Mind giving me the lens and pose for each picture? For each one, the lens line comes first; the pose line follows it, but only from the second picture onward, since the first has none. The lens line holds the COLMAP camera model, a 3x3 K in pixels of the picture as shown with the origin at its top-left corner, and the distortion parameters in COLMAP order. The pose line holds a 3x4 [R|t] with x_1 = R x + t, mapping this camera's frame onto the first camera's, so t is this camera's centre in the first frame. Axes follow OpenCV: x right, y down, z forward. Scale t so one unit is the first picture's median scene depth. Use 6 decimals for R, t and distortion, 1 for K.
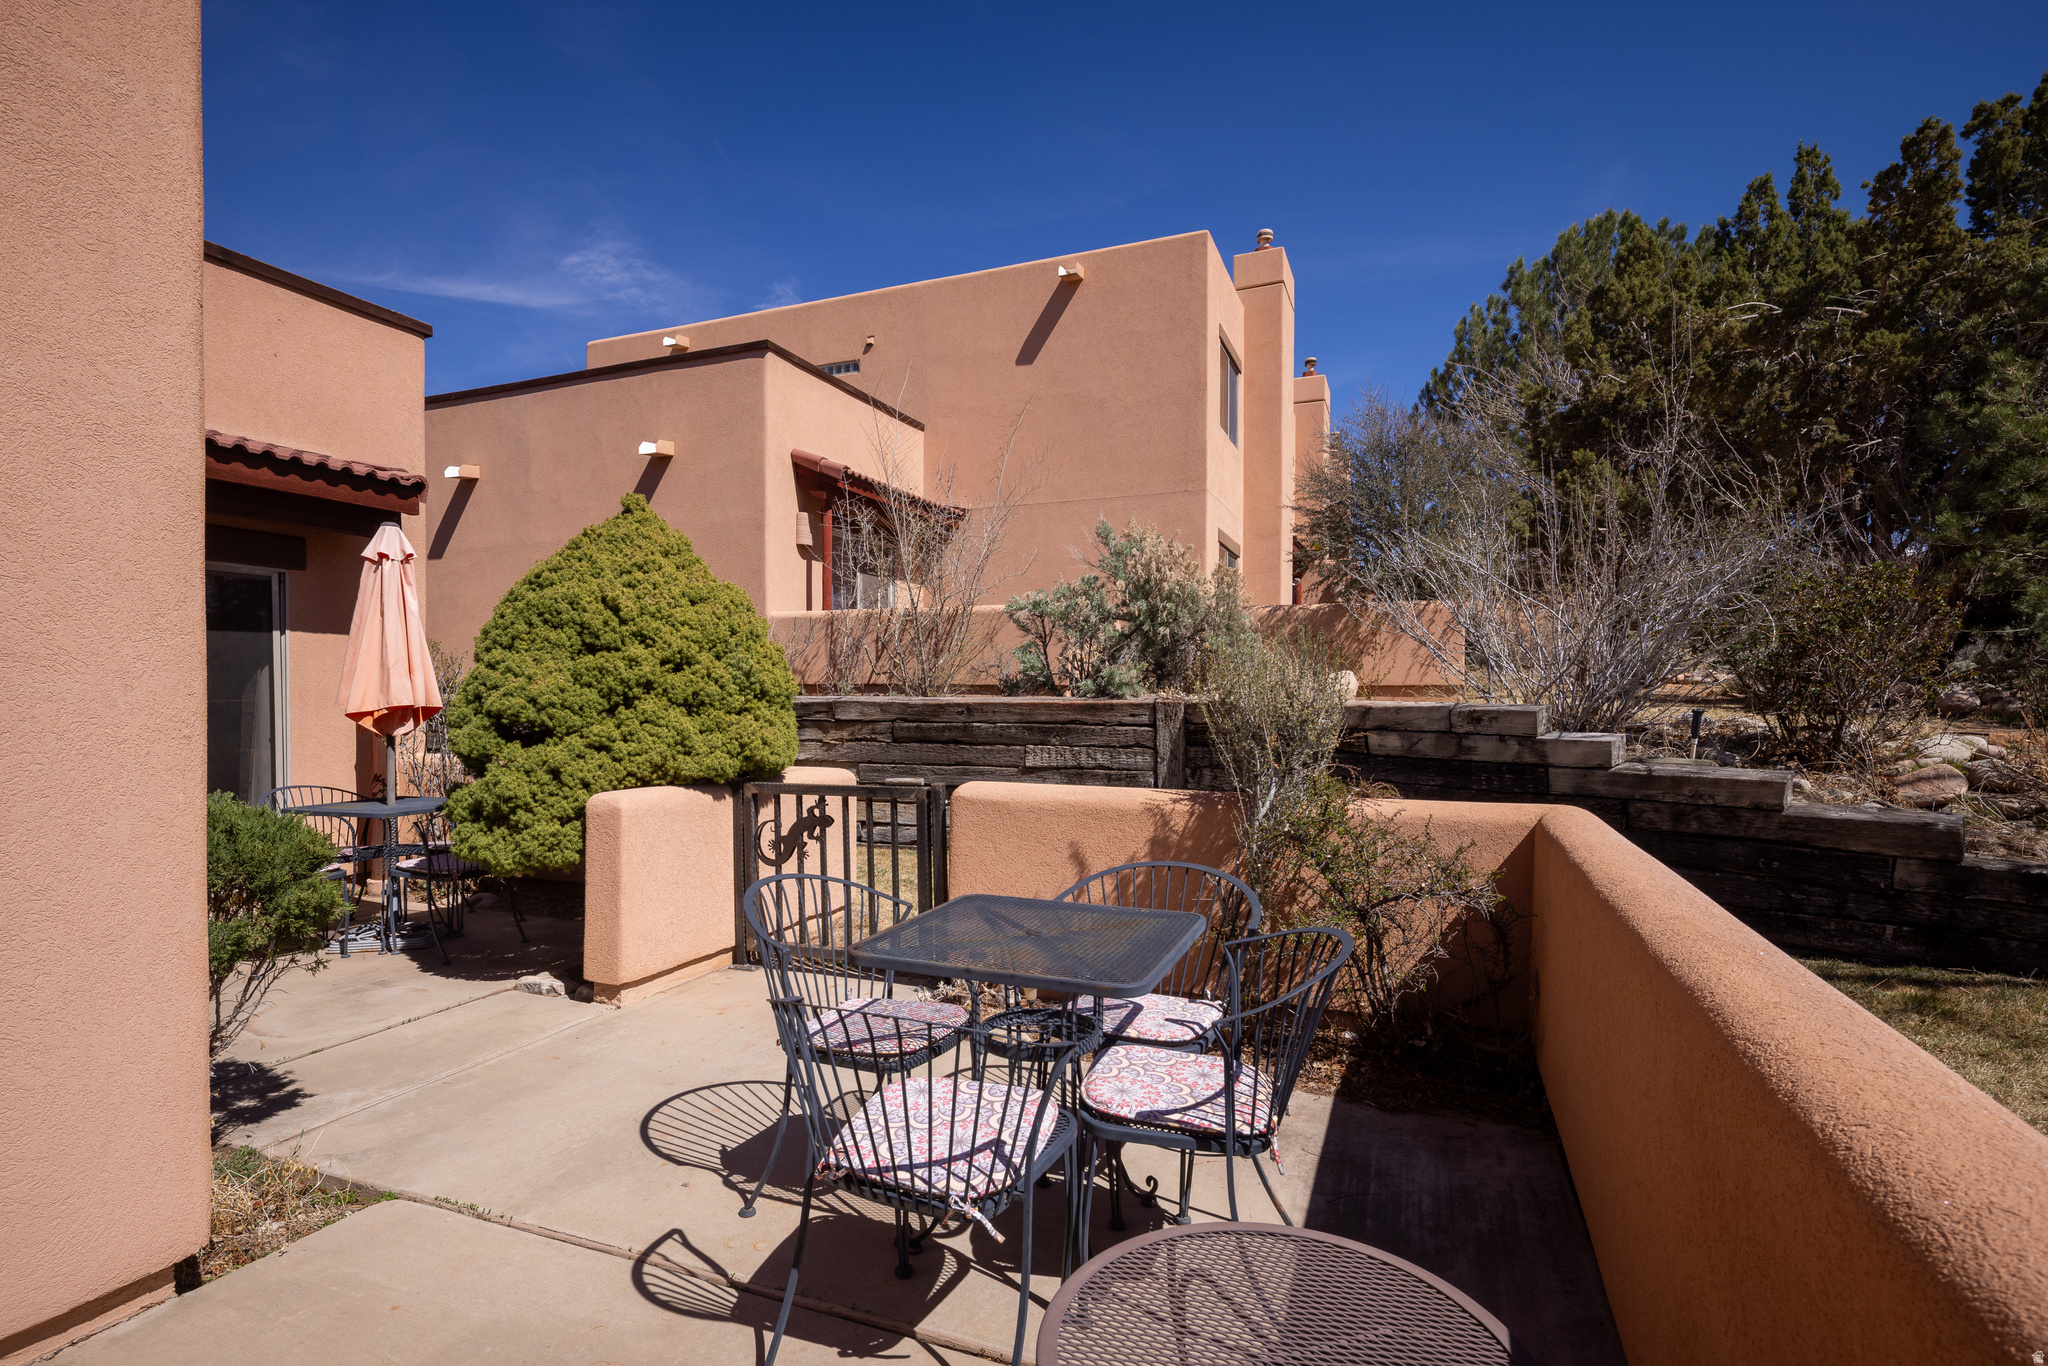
lens RADIAL K [[964.5, 0, 1025.6], [0, 964.5, 707.1], [0, 0, 1]] dist [0.002444, -0.000016]
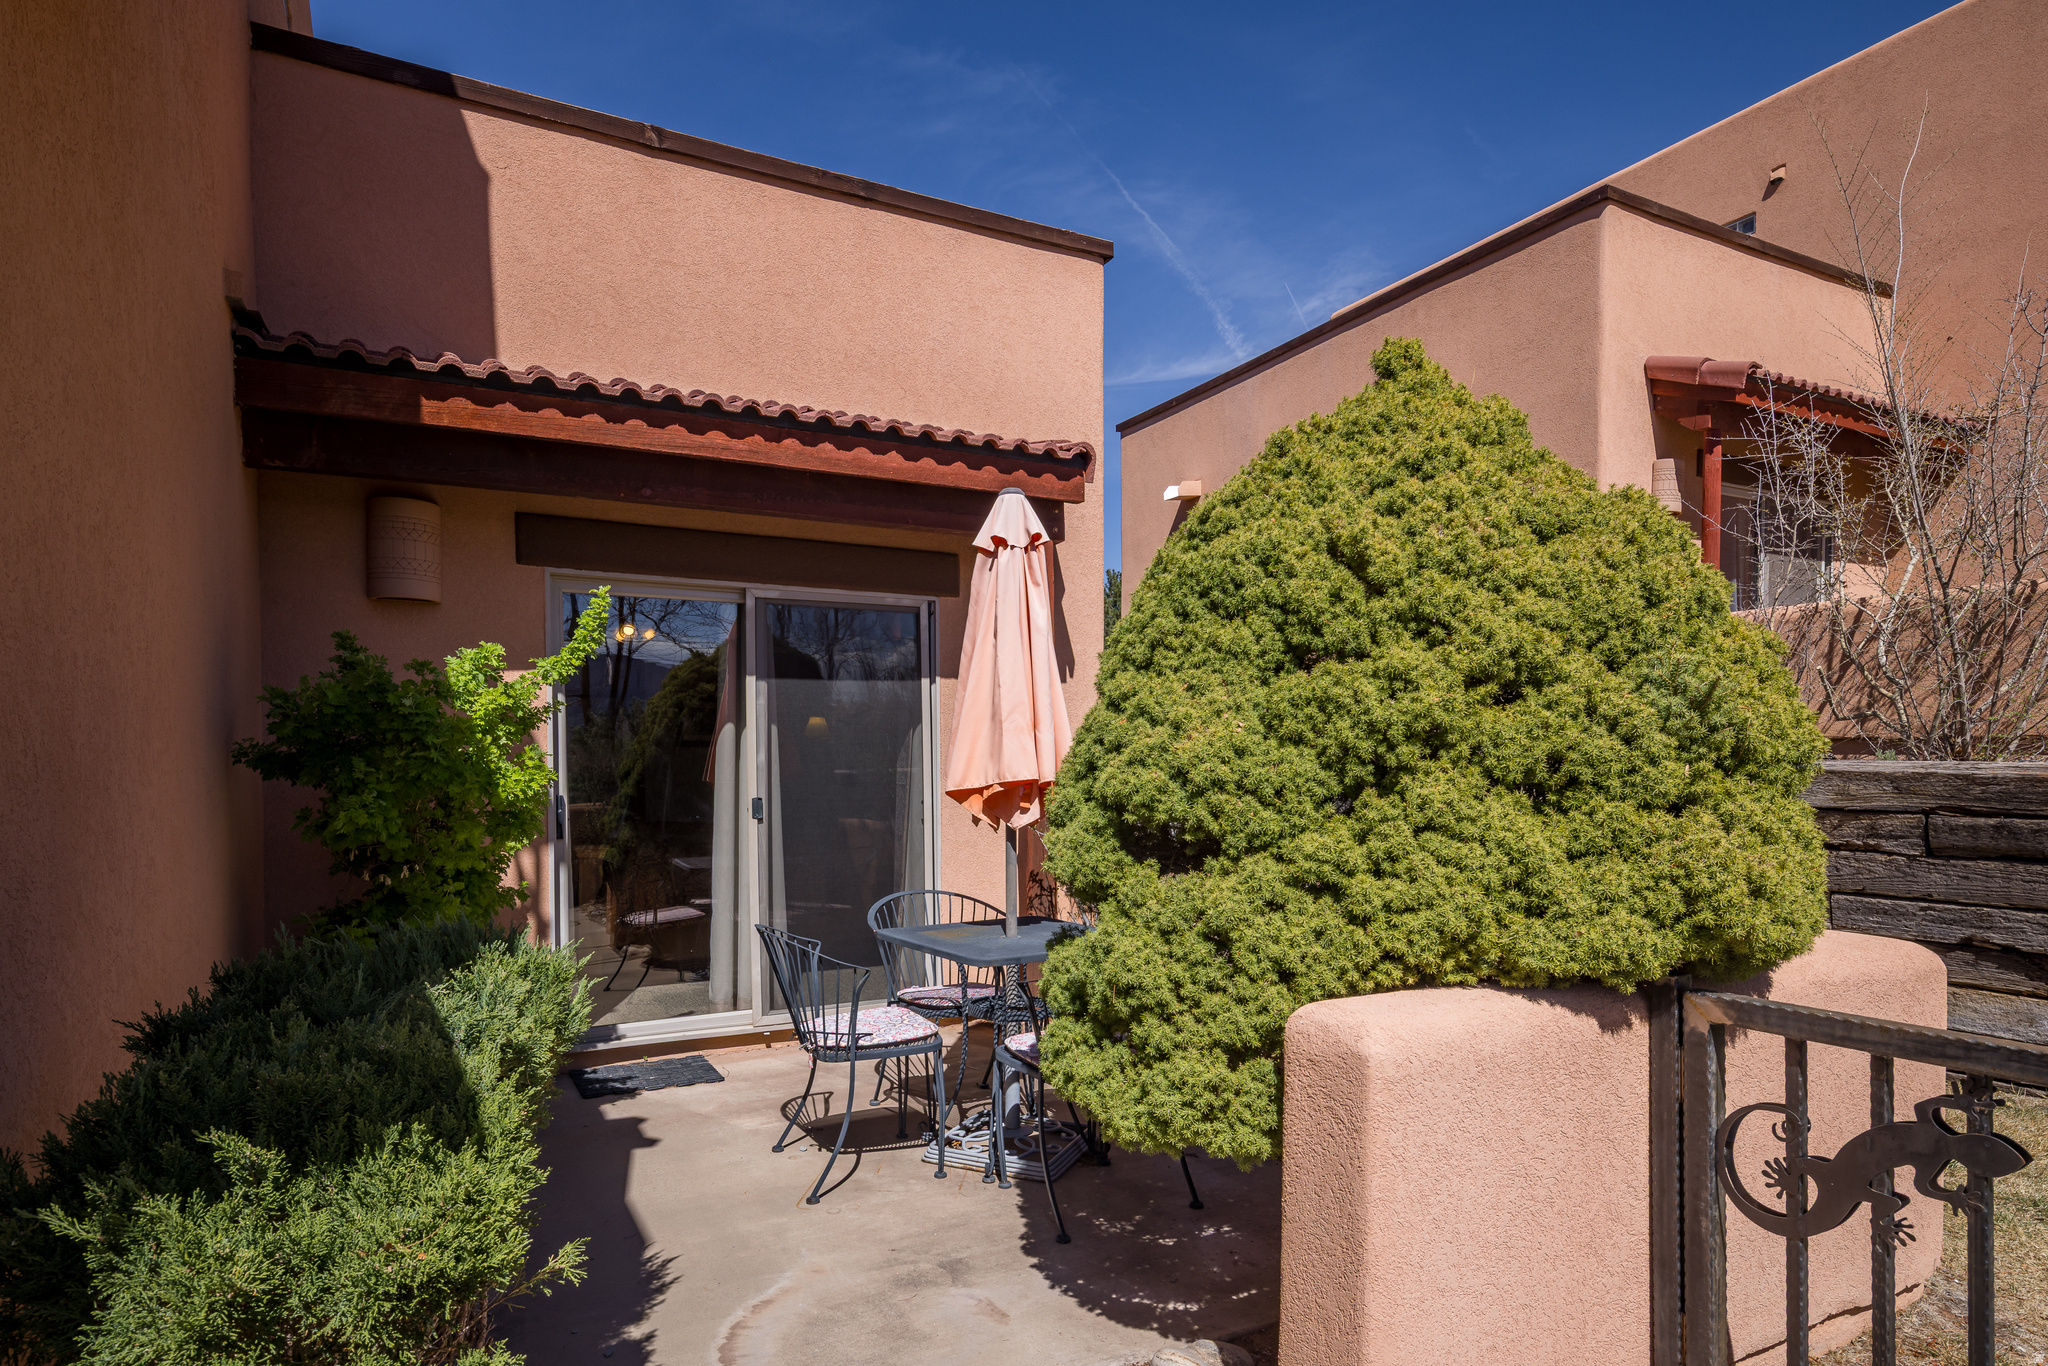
lens RADIAL K [[978.4, 0, 1013.0], [0, 978.4, 782.8], [0, 0, 1]] dist [0.003482, -0.000651]
pose [[0.734105, 0.010827, -0.678950, -0.237968], [-0.002900, 0.999914, 0.012810, -0.008317], [0.679030, -0.007435, 0.734073, 0.568348]]
